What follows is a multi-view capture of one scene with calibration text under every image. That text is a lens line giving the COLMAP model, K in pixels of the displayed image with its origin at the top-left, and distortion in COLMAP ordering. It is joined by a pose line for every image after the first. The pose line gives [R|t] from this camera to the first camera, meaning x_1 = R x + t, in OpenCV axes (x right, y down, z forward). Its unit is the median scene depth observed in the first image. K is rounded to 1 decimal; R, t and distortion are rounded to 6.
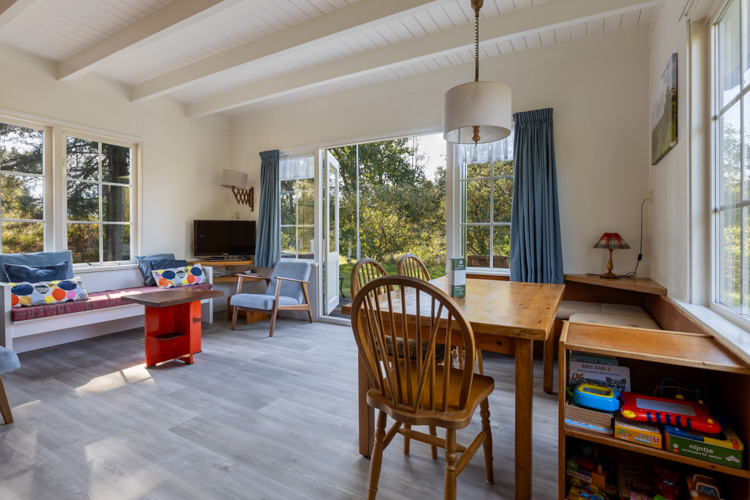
lens RADIAL K [[362.8, 0, 380.8], [0, 362.8, 234.2], [0, 0, 1]] dist [-0.005435, -0.000407]
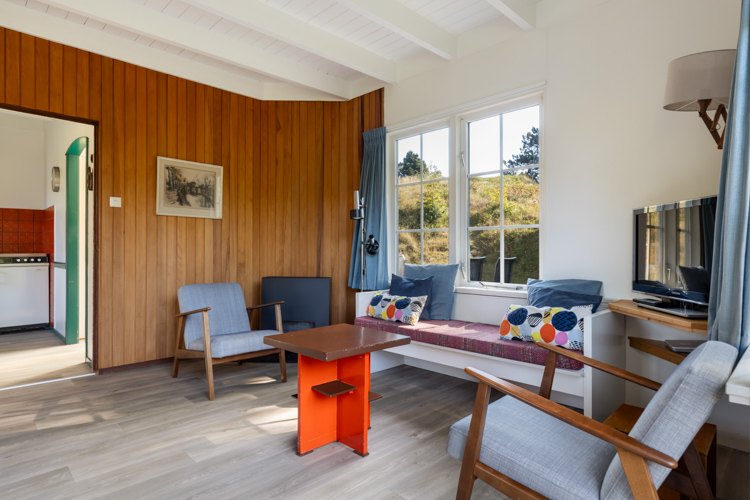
lens RADIAL K [[419.3, 0, 375.3], [0, 419.3, 250.8], [0, 0, 1]] dist [0.015602, 0.000062]
pose [[-0.286136, 0.003746, -0.958182, 0.126386], [0.007178, 0.999973, 0.001766, 0.014299], [0.958162, -0.006373, -0.286155, 1.398004]]
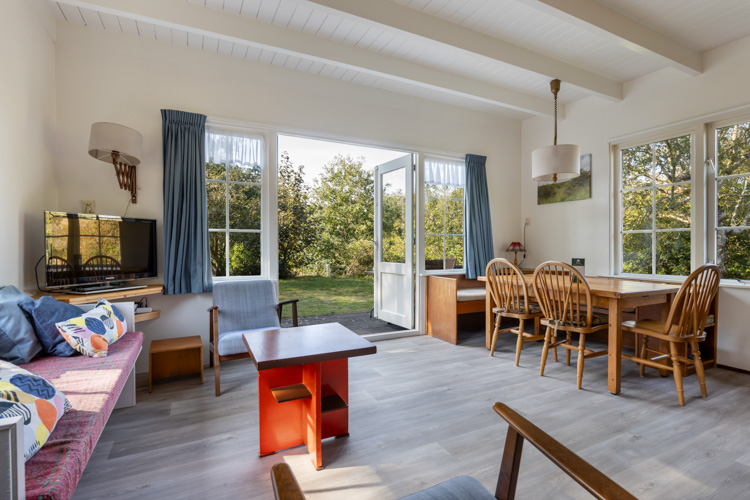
lens RADIAL K [[362.8, 0, 375.4], [0, 362.8, 248.0], [0, 0, 1]] dist [-0.005435, -0.000407]
pose [[0.561567, -0.011908, 0.827345, -1.107156], [-0.002522, 0.999867, 0.016103, -0.001901], [-0.827427, -0.011129, 0.561463, 0.607788]]
